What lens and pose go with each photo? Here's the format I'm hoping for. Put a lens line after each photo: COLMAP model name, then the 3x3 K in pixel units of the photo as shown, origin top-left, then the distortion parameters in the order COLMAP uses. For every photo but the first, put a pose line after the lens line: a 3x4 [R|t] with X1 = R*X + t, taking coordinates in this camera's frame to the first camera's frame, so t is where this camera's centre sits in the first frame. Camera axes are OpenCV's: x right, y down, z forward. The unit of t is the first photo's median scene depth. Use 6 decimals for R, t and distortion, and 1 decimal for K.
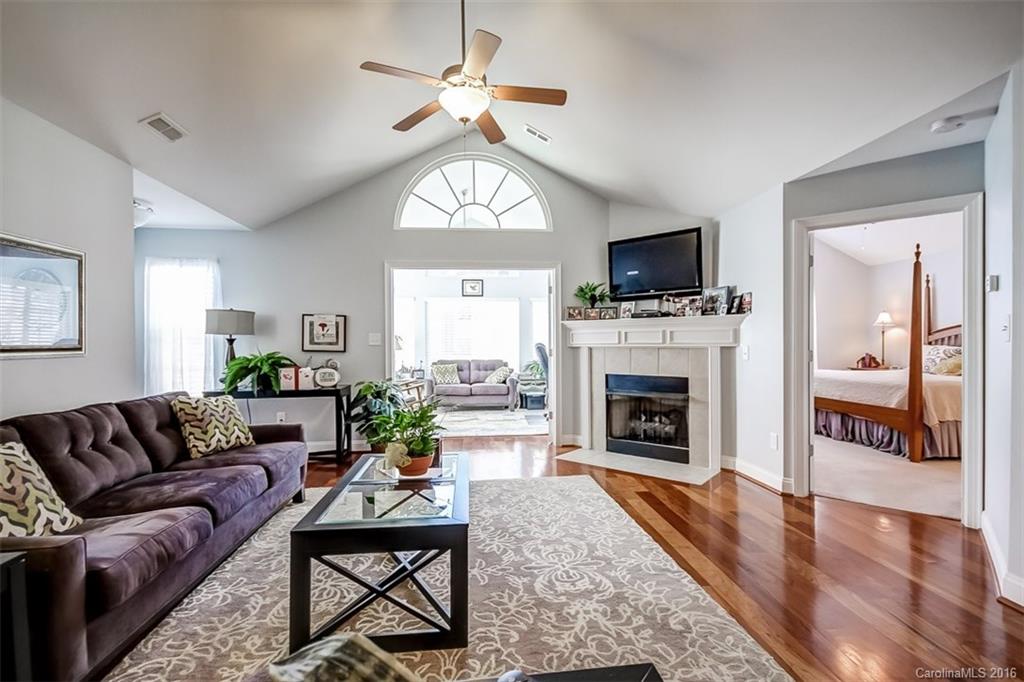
lens RADIAL K [[474.3, 0, 511.3], [0, 474.3, 345.1], [0, 0, 1]] dist [-0.000706, -0.000288]
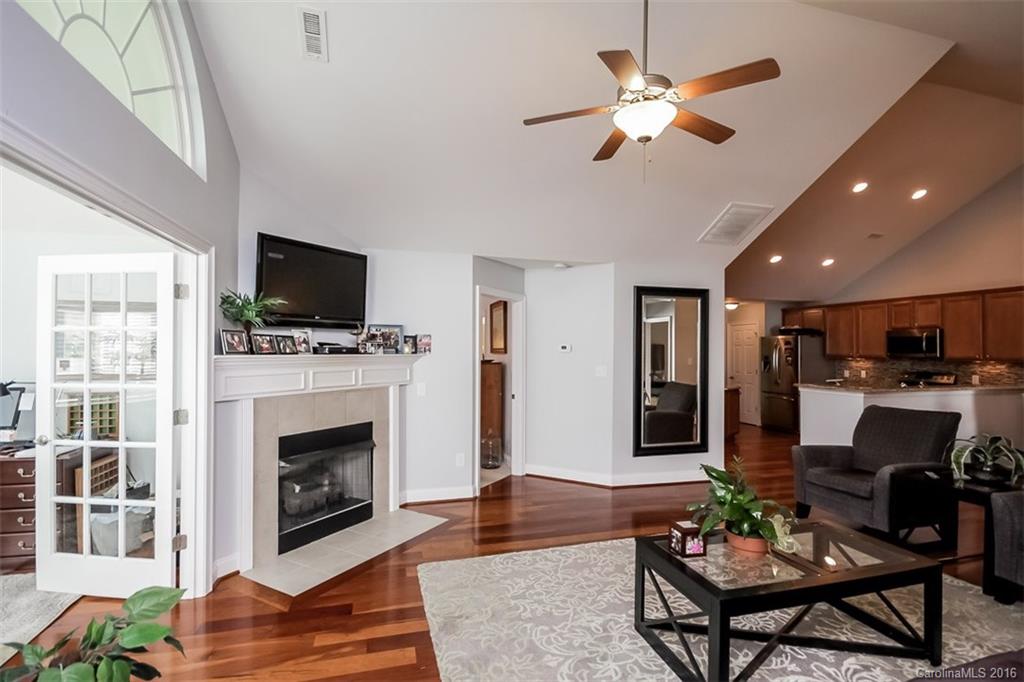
lens RADIAL K [[487.5, 0, 515.3], [0, 487.5, 347.4], [0, 0, 1]] dist [-0.003782, -0.000709]
pose [[-0.183326, 0.008598, 0.983015, -0.528834], [0.000620, 0.999963, -0.008631, -0.057526], [-0.983052, -0.000972, -0.183325, 0.814383]]
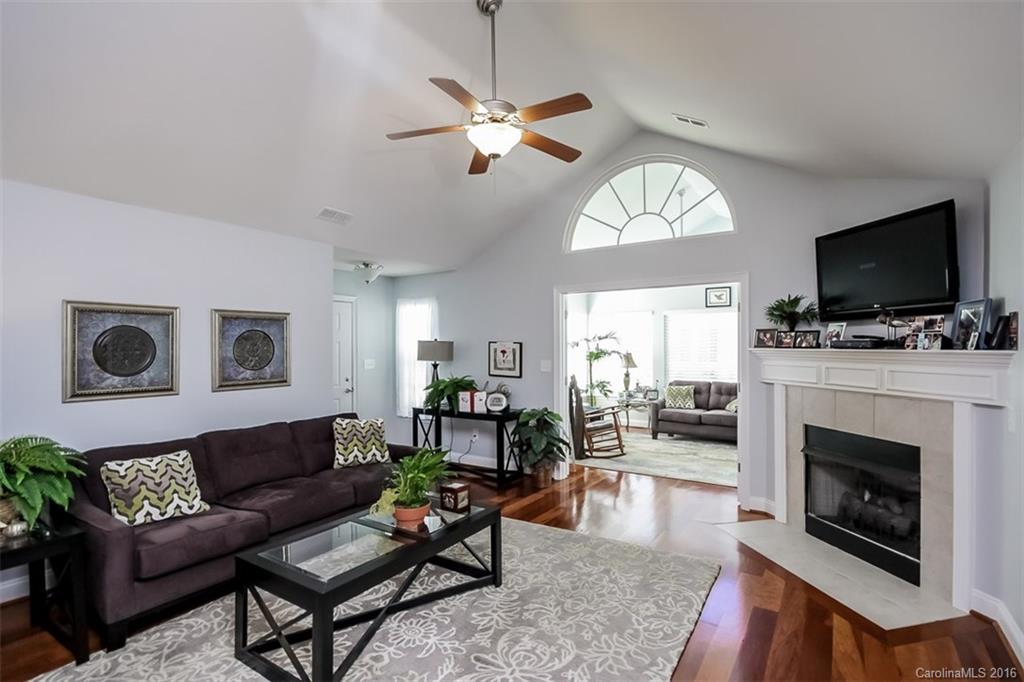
lens RADIAL K [[487.5, 0, 515.3], [0, 487.5, 347.4], [0, 0, 1]] dist [-0.003782, -0.000709]
pose [[0.782904, 0.002680, -0.622137, 0.319000], [-0.001334, 0.999996, 0.002629, -0.056510], [0.622141, -0.001228, 0.782904, 0.156321]]
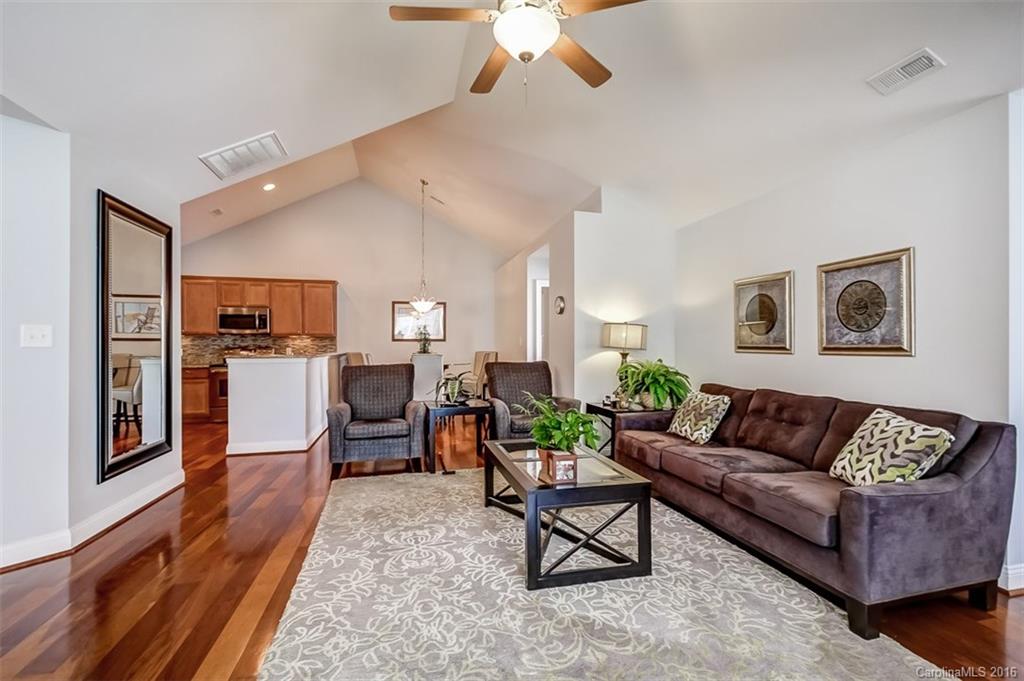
lens RADIAL K [[465.9, 0, 525.0], [0, 465.9, 342.1], [0, 0, 1]] dist [0.002432, 0.000149]
pose [[-0.986394, 0.004861, -0.164326, 0.018920], [0.005100, 0.999986, -0.001032, -0.005338], [0.164318, -0.001856, -0.986406, 1.033320]]
